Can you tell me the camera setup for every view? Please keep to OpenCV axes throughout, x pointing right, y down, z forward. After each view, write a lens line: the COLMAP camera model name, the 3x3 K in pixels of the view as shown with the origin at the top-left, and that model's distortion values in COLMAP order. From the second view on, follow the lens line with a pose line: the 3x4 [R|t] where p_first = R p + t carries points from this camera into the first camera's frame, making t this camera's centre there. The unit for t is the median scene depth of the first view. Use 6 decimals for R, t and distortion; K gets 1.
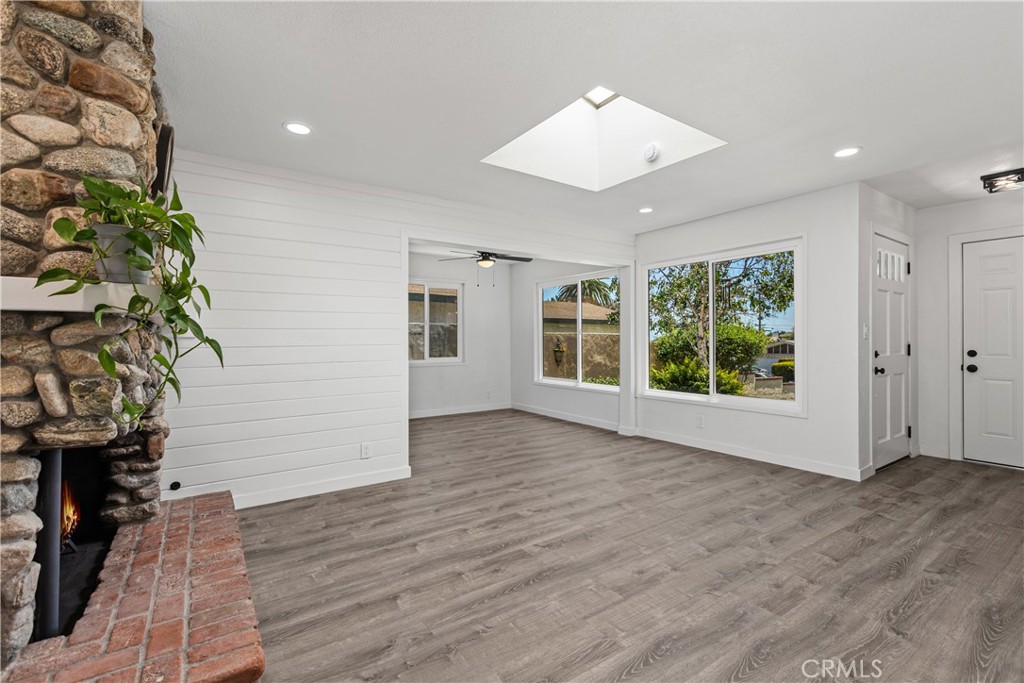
lens RADIAL K [[459.0, 0, 507.9], [0, 459.0, 333.1], [0, 0, 1]] dist [-0.000467, -0.000577]
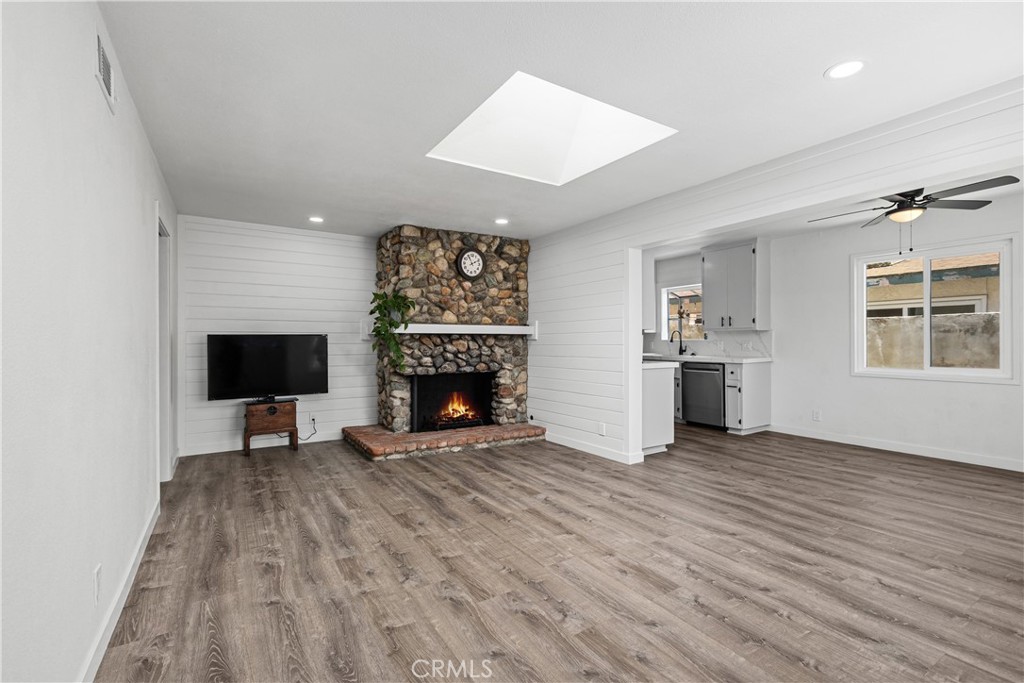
lens RADIAL K [[459.0, 0, 507.0], [0, 459.0, 340.9], [0, 0, 1]] dist [-0.000467, -0.000577]
pose [[-0.045903, 0.002167, -0.998944, 1.202436], [0.017671, 0.999843, 0.001357, 0.011325], [0.998790, -0.017590, -0.045934, 1.011195]]
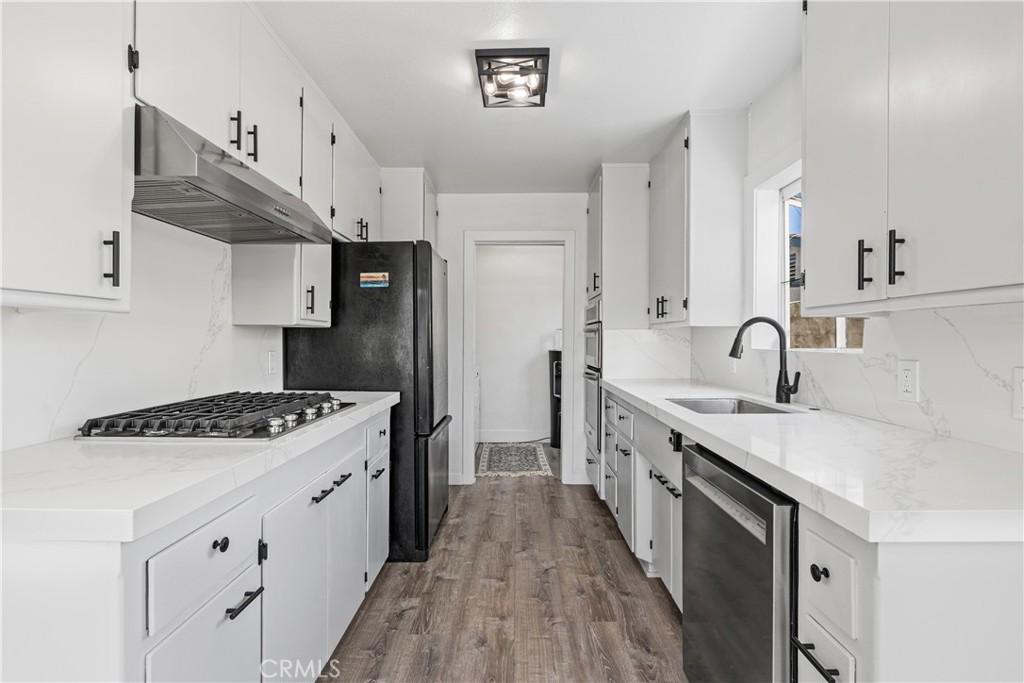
lens RADIAL K [[487.1, 0, 511.2], [0, 487.1, 343.5], [0, 0, 1]] dist [-0.005359, -0.000112]
pose [[-0.573420, 0.007930, -0.819223, -0.365380], [0.009629, 0.999949, 0.002940, 0.010185], [0.819205, -0.006202, -0.573467, 1.869184]]
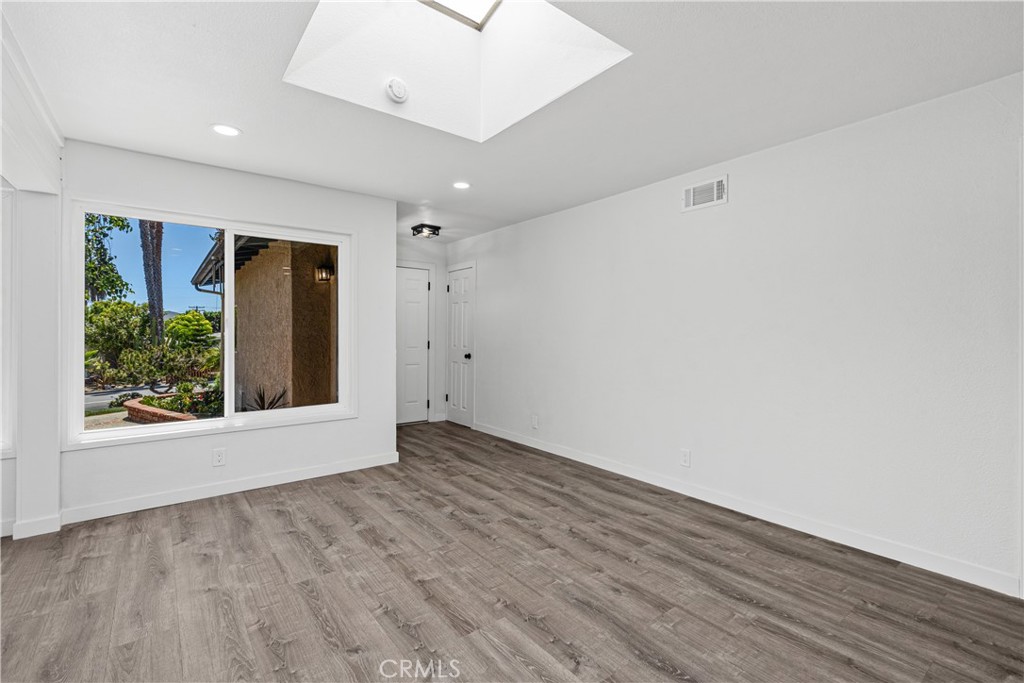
lens RADIAL K [[459.0, 0, 508.5], [0, 459.0, 327.5], [0, 0, 1]] dist [-0.000467, -0.000577]
pose [[-0.056751, 0.011389, 0.998323, -0.503339], [-0.016513, 0.999787, -0.012345, -0.004684], [-0.998252, -0.017186, -0.056550, 0.994198]]
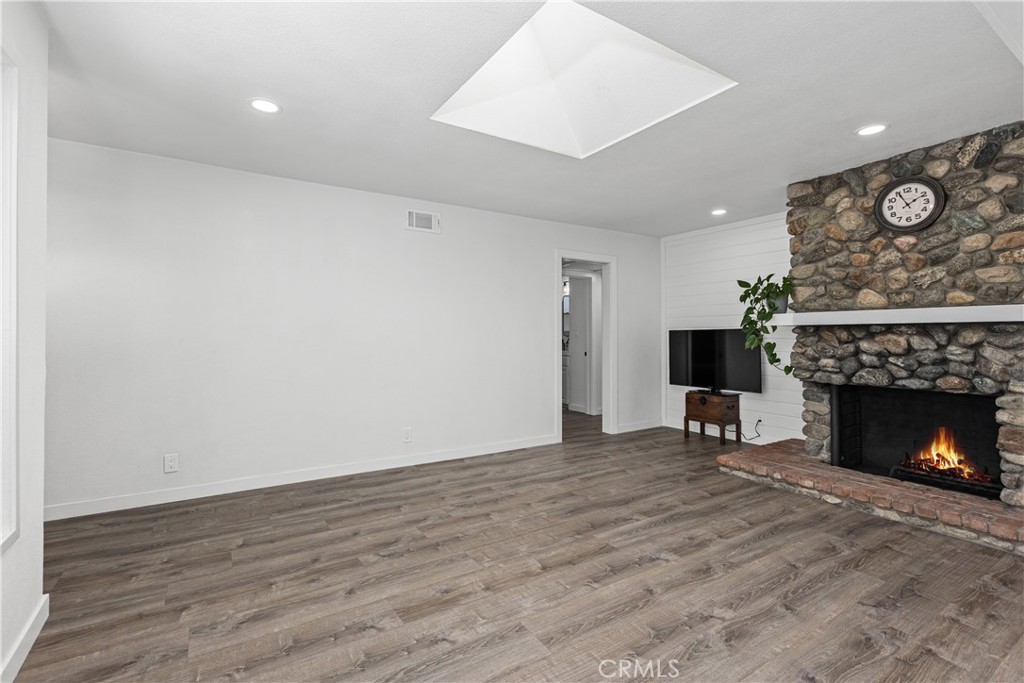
lens RADIAL K [[459.0, 0, 504.0], [0, 459.0, 331.9], [0, 0, 1]] dist [-0.000467, -0.000577]
pose [[-0.999266, 0.002831, 0.038198, 0.300727], [0.001802, 0.999635, -0.026951, 0.028766], [-0.038261, -0.026862, -0.998907, 1.875075]]
